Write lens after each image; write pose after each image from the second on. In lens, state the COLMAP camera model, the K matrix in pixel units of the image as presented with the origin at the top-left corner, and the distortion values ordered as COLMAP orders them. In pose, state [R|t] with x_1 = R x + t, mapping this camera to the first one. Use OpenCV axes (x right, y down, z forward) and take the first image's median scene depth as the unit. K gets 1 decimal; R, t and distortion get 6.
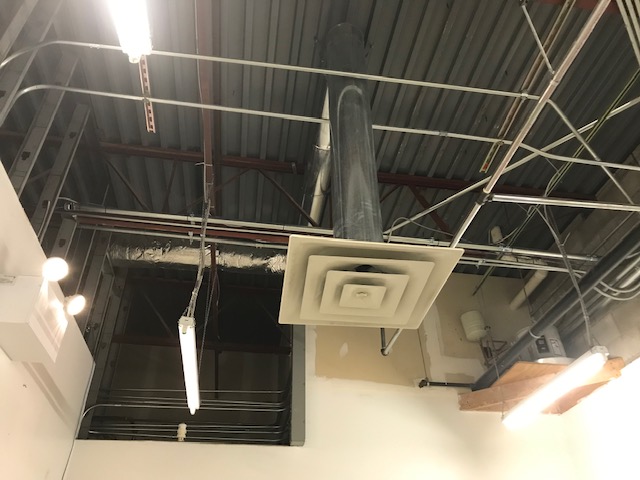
lens RADIAL K [[524.8, 0, 309.3], [0, 524.8, 232.8], [0, 0, 1]] dist [0.053204, -0.073840]
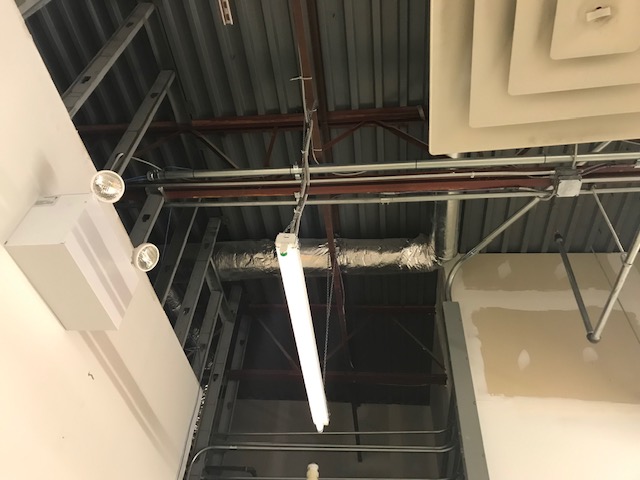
lens RADIAL K [[524.8, 0, 309.3], [0, 524.8, 232.8], [0, 0, 1]] dist [0.053204, -0.073840]
pose [[0.965480, -0.129744, -0.225864, -0.035065], [0.088124, 0.978686, -0.185496, 0.183271], [0.245117, 0.159188, 0.956335, 0.239604]]
